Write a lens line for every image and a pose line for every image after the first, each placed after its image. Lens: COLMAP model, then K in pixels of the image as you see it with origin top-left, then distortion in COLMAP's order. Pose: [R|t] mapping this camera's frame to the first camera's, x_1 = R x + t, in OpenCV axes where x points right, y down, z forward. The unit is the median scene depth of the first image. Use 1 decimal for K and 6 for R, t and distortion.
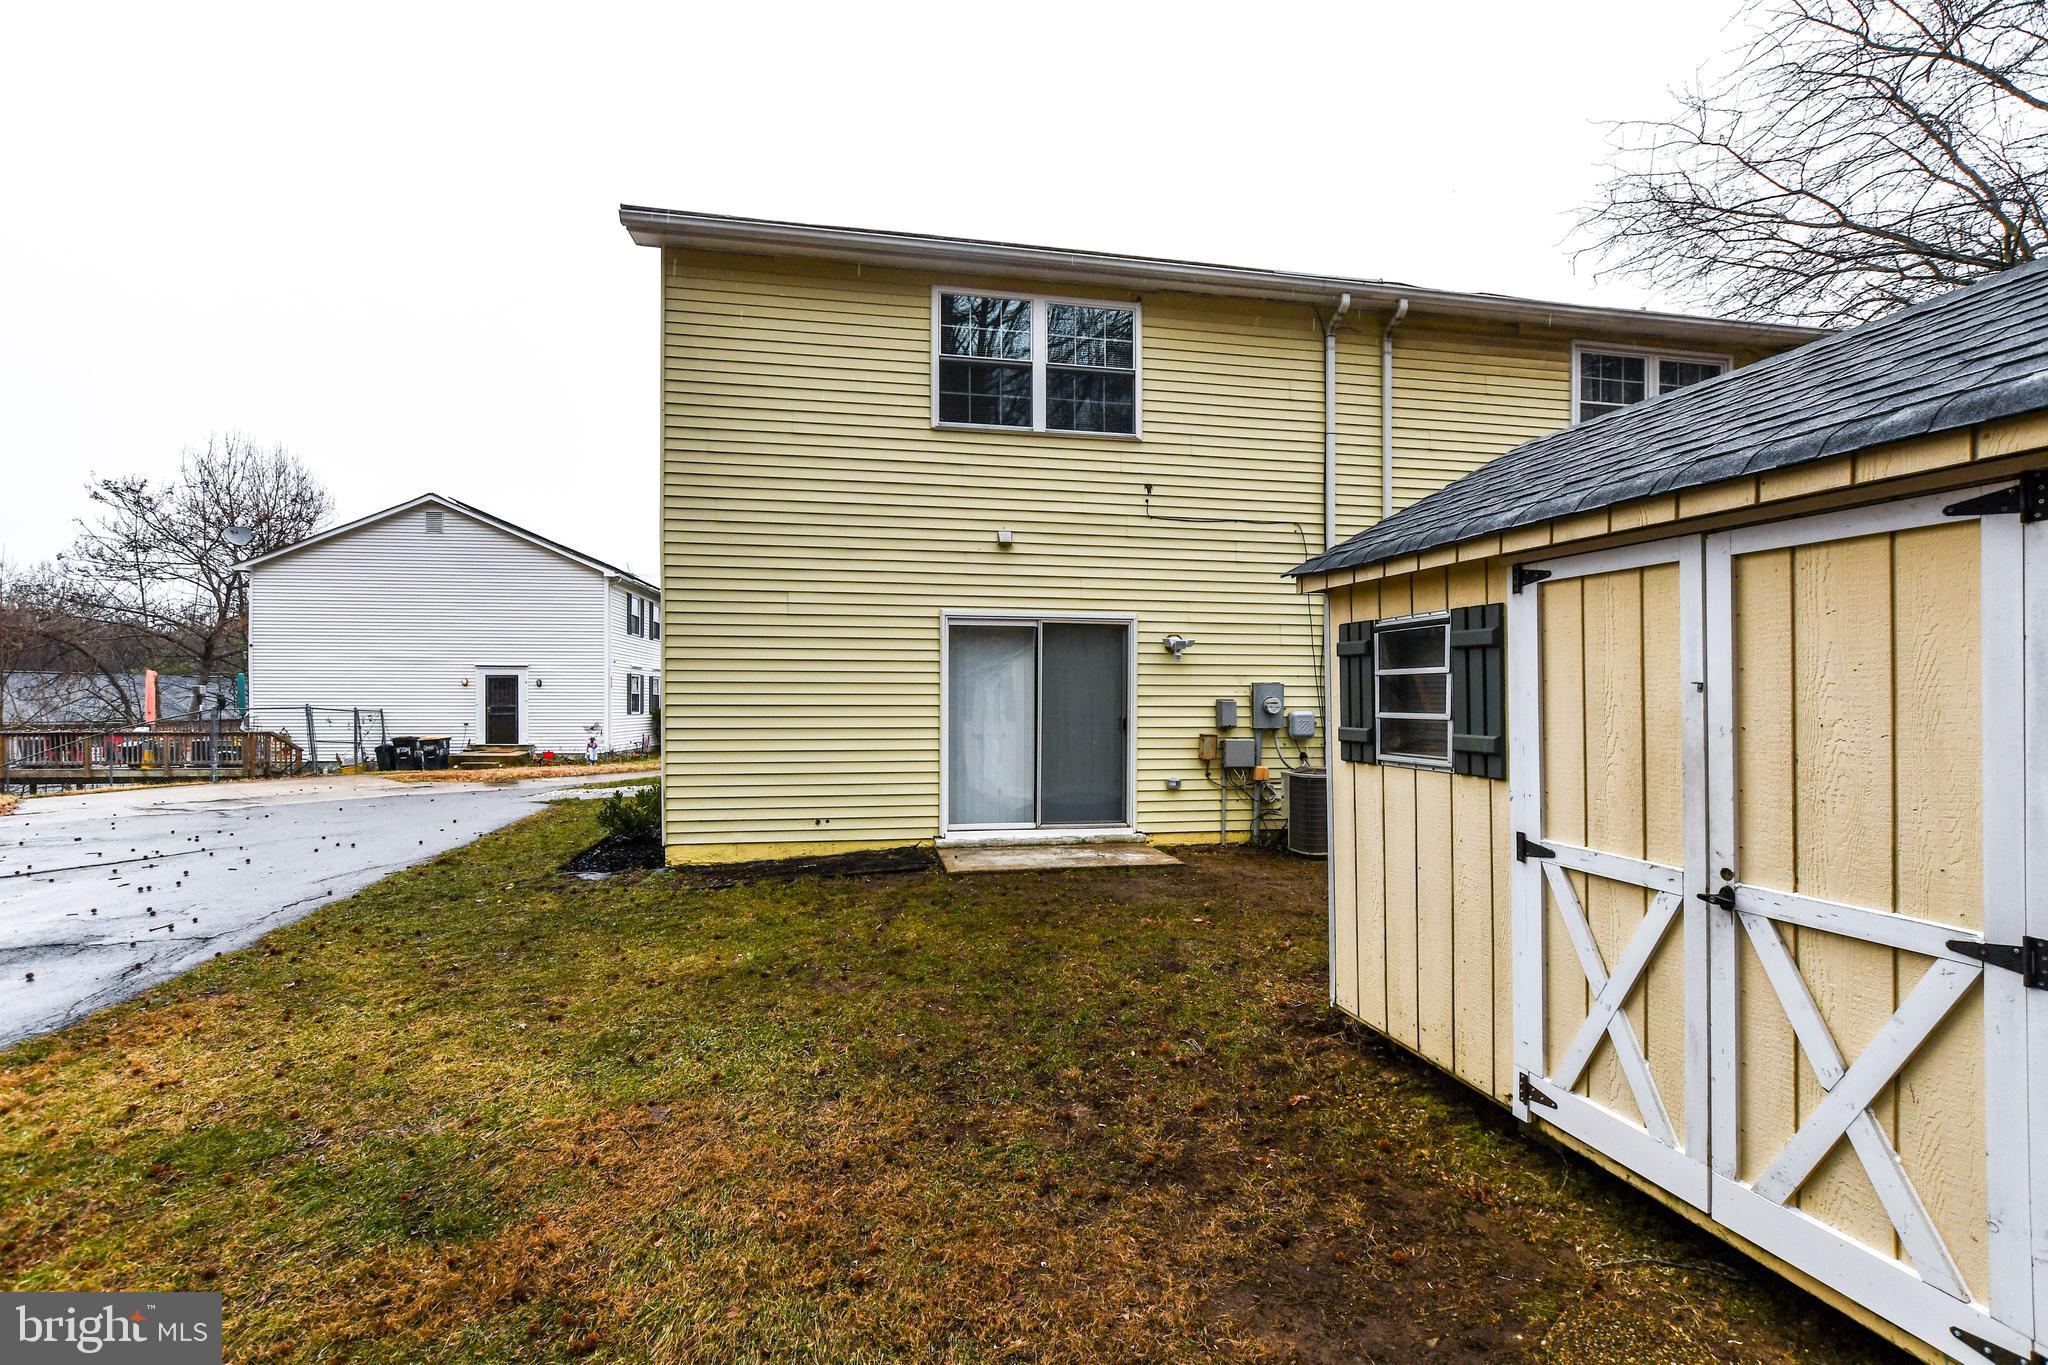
lens RADIAL K [[920.5, 0, 1026.2], [0, 920.5, 699.3], [0, 0, 1]] dist [-0.003471, -0.000279]
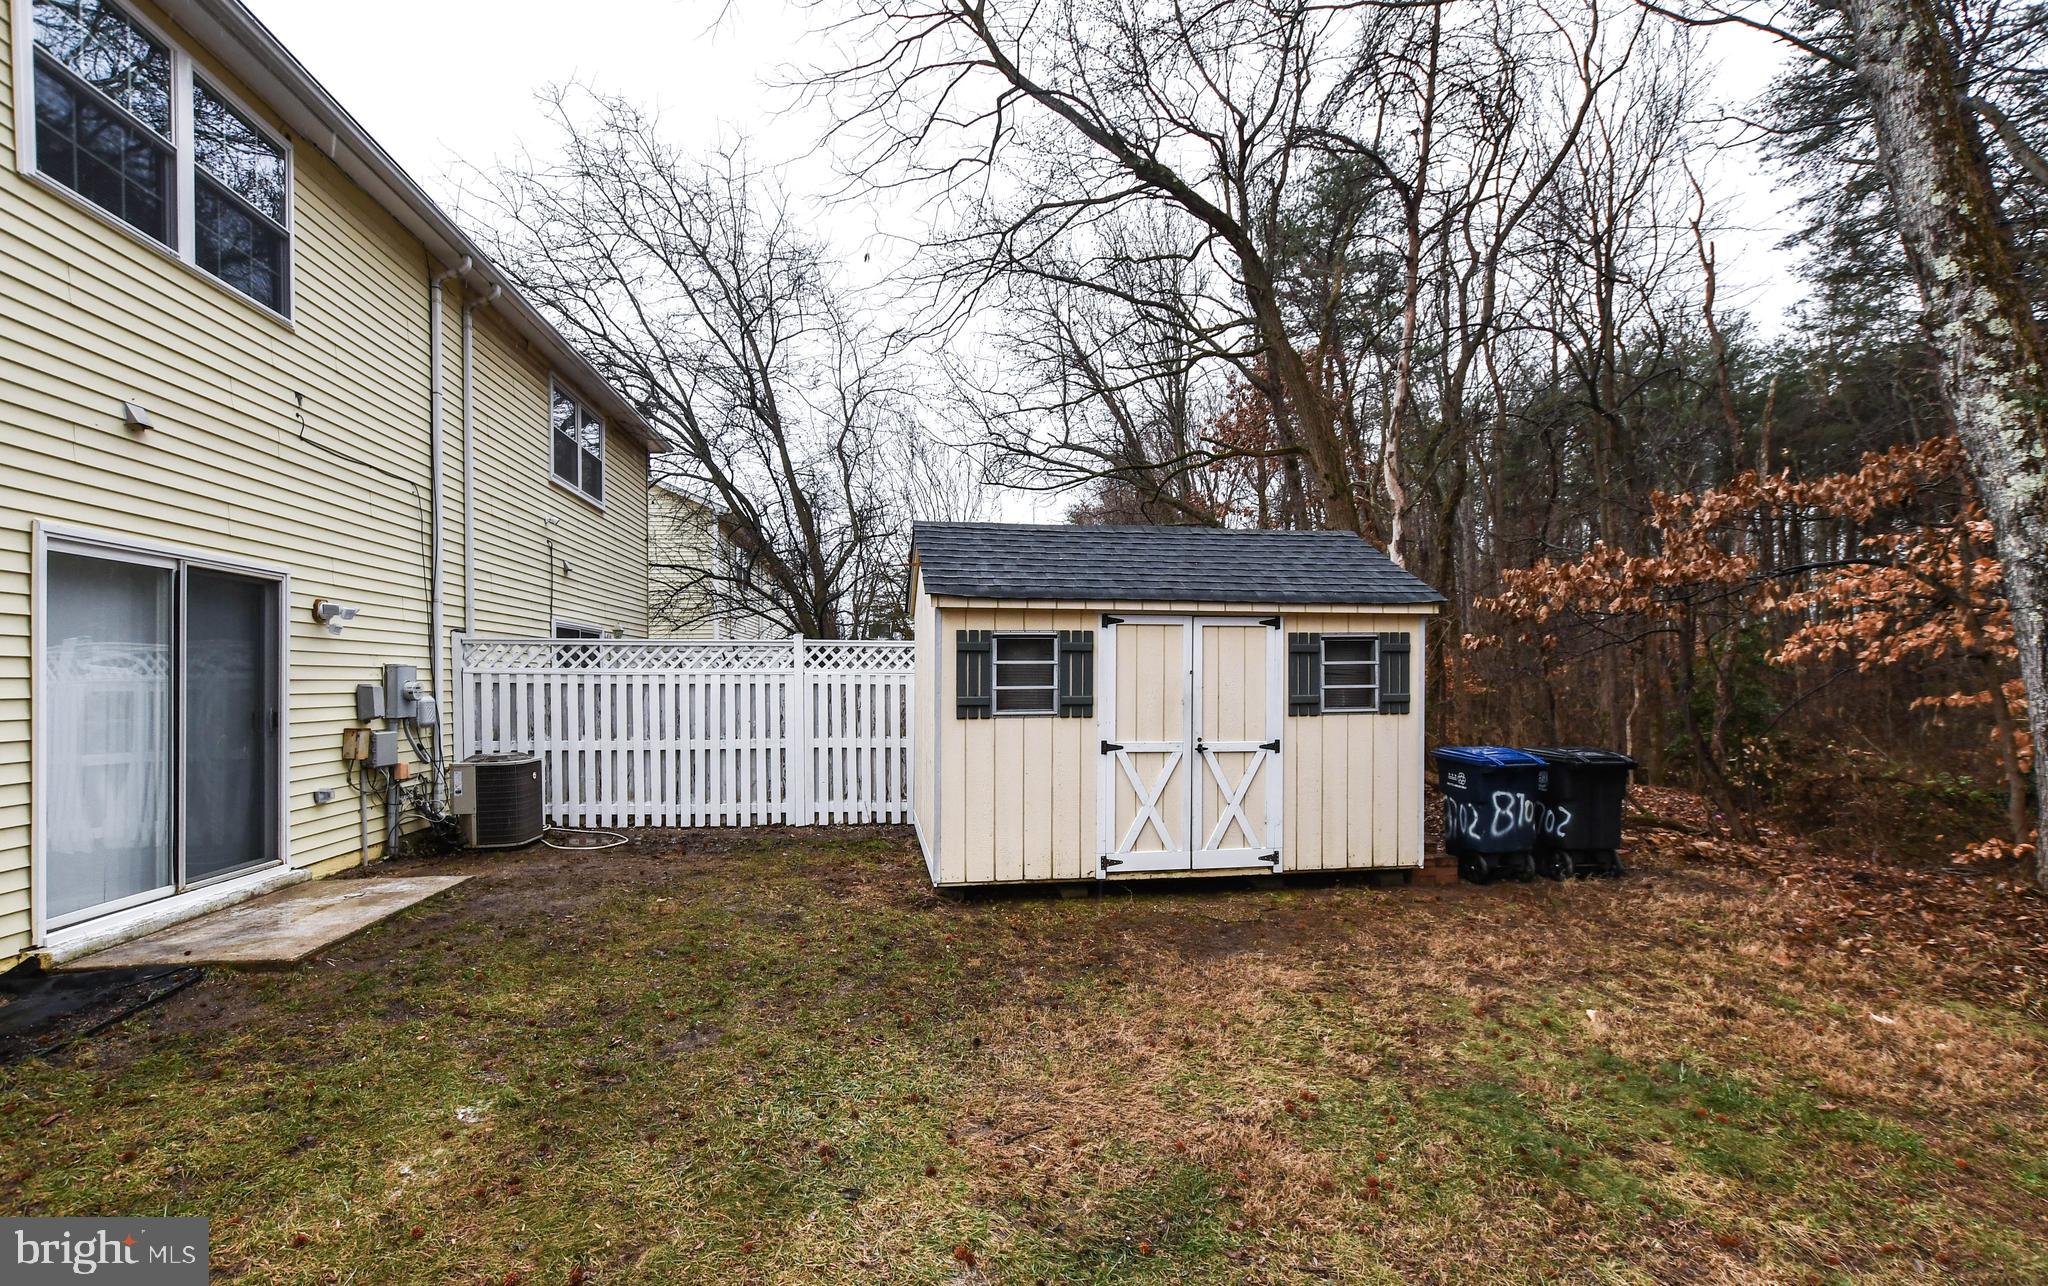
lens RADIAL K [[930.4, 0, 1007.3], [0, 930.4, 659.7], [0, 0, 1]] dist [-0.005043, 0.000659]
pose [[0.053207, 0.019119, 0.998400, -0.597513], [0.008866, 0.999768, -0.019618, -0.000436], [-0.998544, 0.009895, 0.053025, 0.409991]]
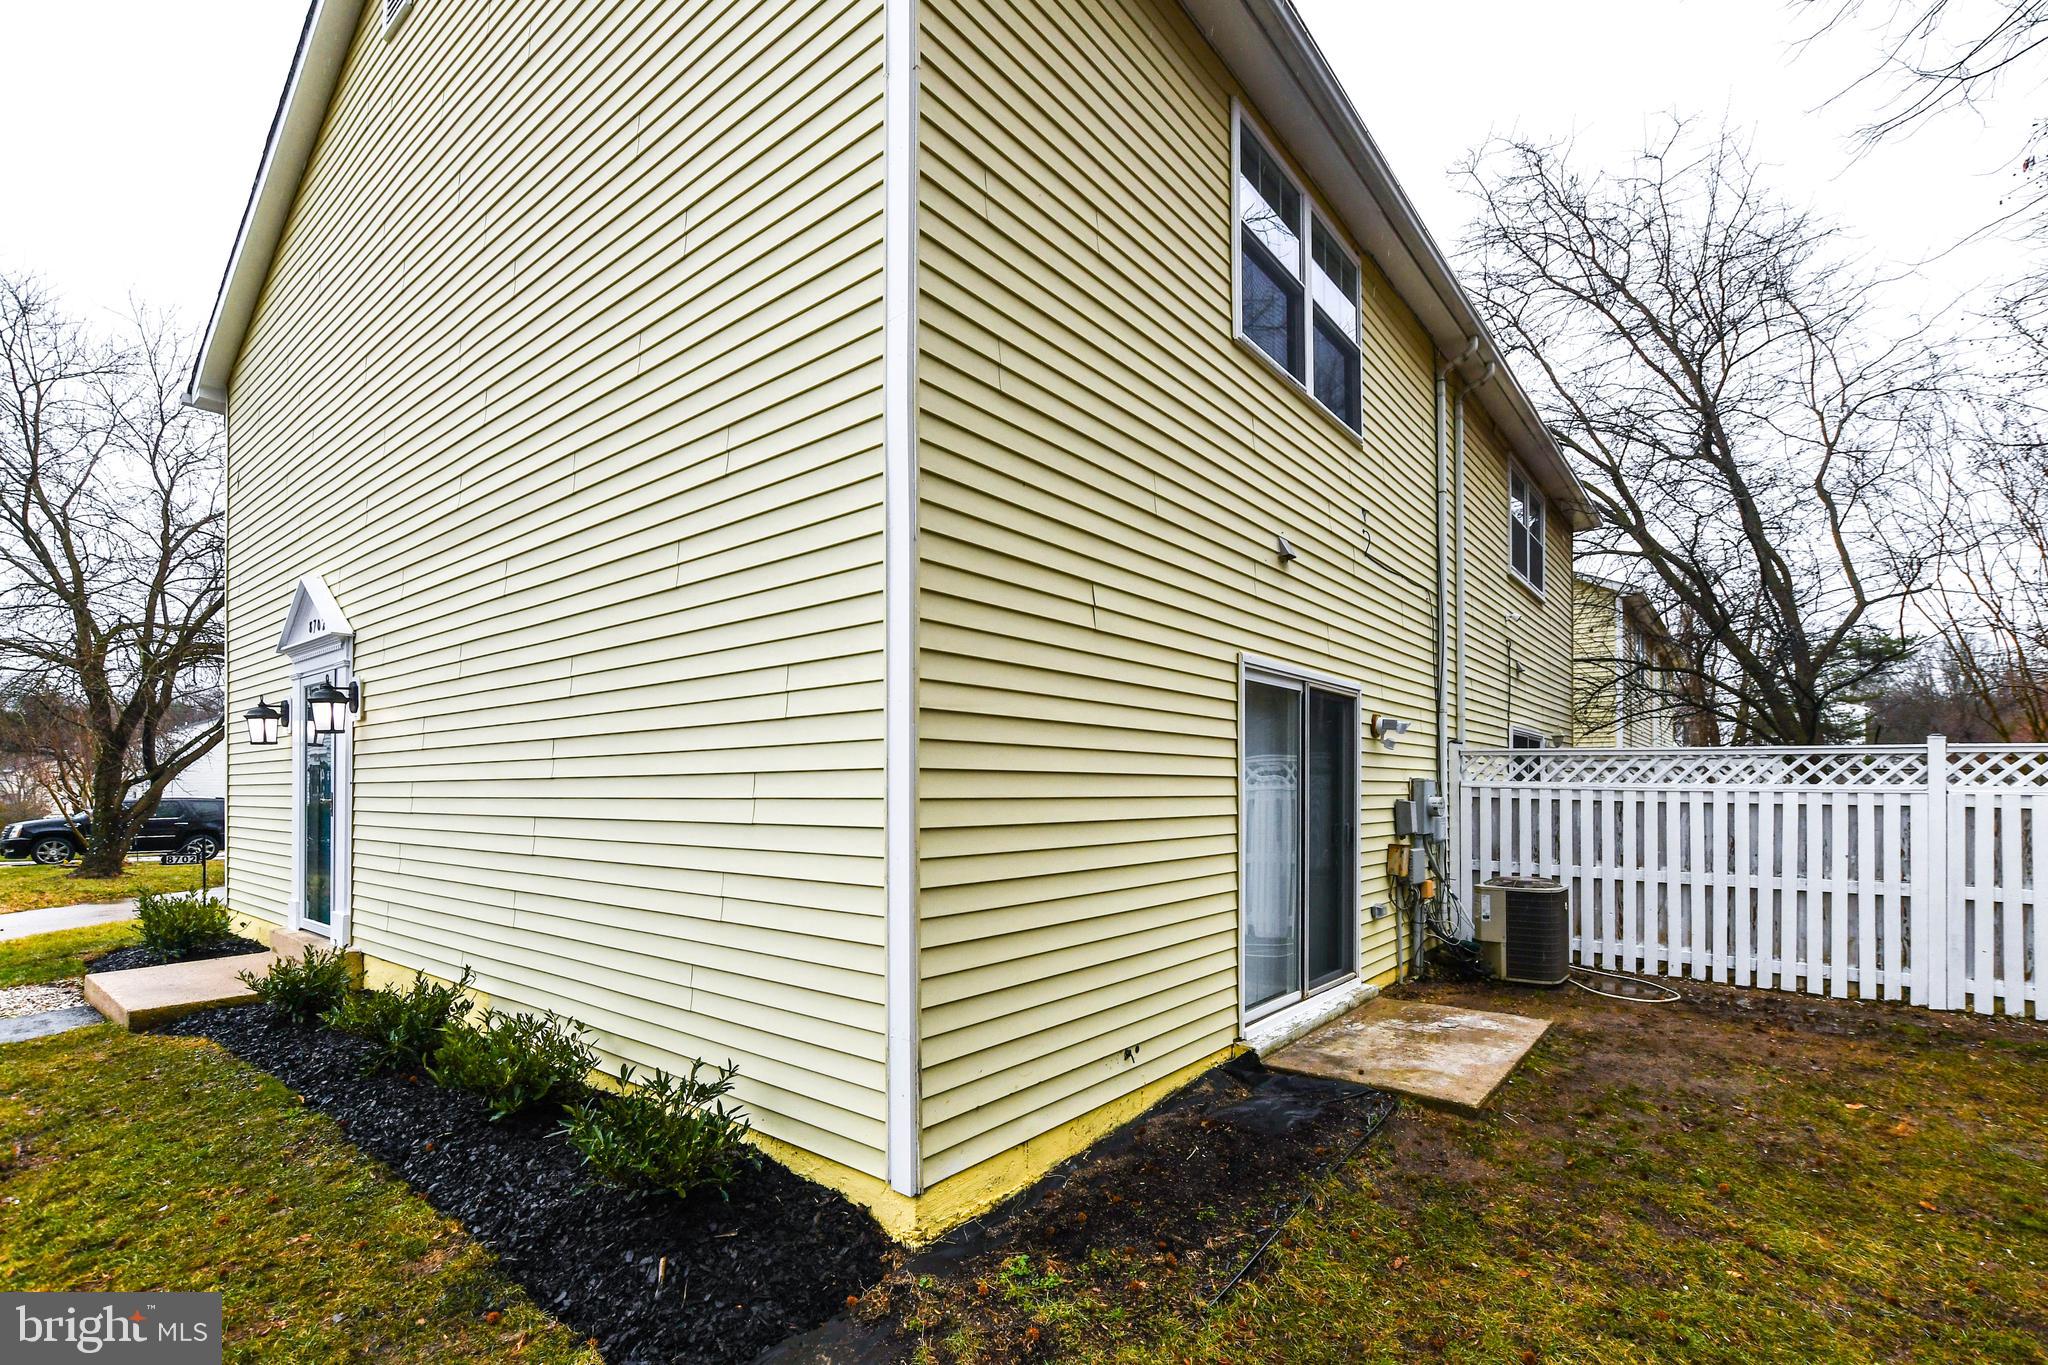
lens RADIAL K [[920.5, 0, 1009.6], [0, 920.5, 786.8], [0, 0, 1]] dist [-0.003471, -0.000279]
pose [[0.748333, 0.000186, 0.663323, -0.591399], [-0.003136, 0.999990, 0.003258, -0.012717], [-0.663316, -0.004518, 0.748326, 0.657992]]
